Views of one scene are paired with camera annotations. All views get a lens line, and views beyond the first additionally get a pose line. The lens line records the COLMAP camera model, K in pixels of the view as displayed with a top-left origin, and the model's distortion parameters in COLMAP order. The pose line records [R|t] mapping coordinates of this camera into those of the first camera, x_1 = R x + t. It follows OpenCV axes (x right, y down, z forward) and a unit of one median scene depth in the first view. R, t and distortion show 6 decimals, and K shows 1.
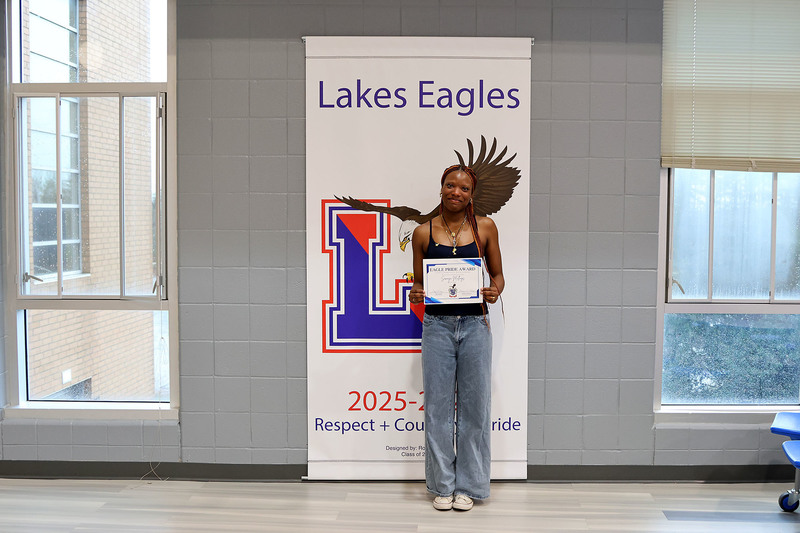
lens RADIAL K [[910.7, 0, 400.3], [0, 910.7, 267.9], [0, 0, 1]] dist [-0.068081, 0.020347]
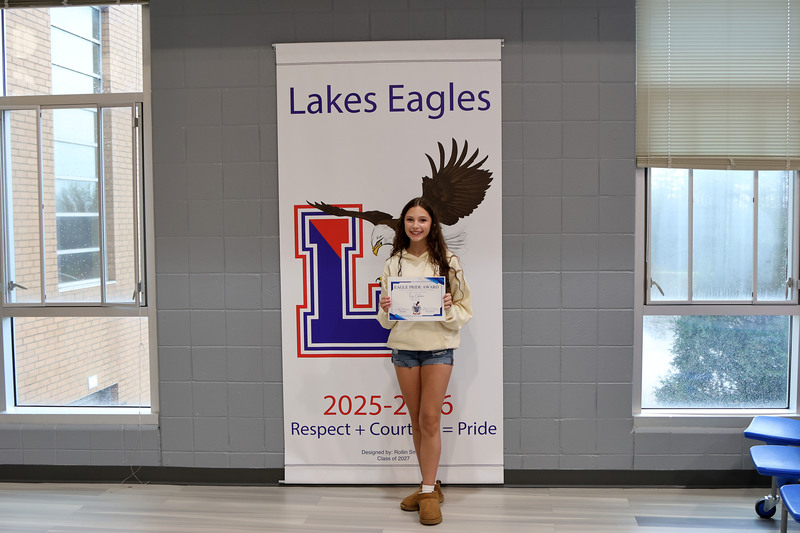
lens RADIAL K [[908.4, 0, 394.5], [0, 908.4, 274.4], [0, 0, 1]] dist [-0.063948, 0.022213]
pose [[0.998388, -0.010884, -0.055706, 0.078754], [0.011041, 0.999936, 0.002510, 0.000021], [0.055675, -0.003121, 0.998444, 0.004071]]
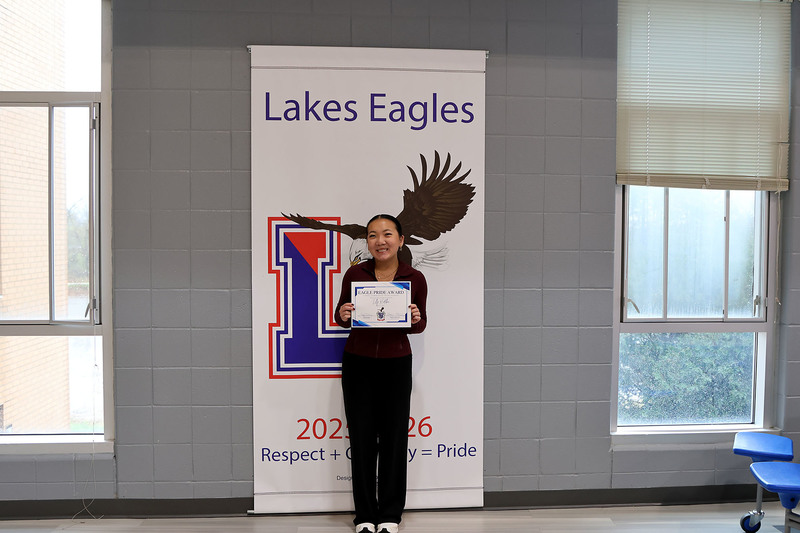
lens RADIAL K [[905.2, 0, 399.6], [0, 905.2, 271.4], [0, 0, 1]] dist [-0.075882, 0.044113]
pose [[0.995467, -0.004445, 0.094999, -0.039186], [0.006073, 0.999840, -0.016850, -0.001751], [-0.094909, 0.017351, 0.995335, 0.050664]]
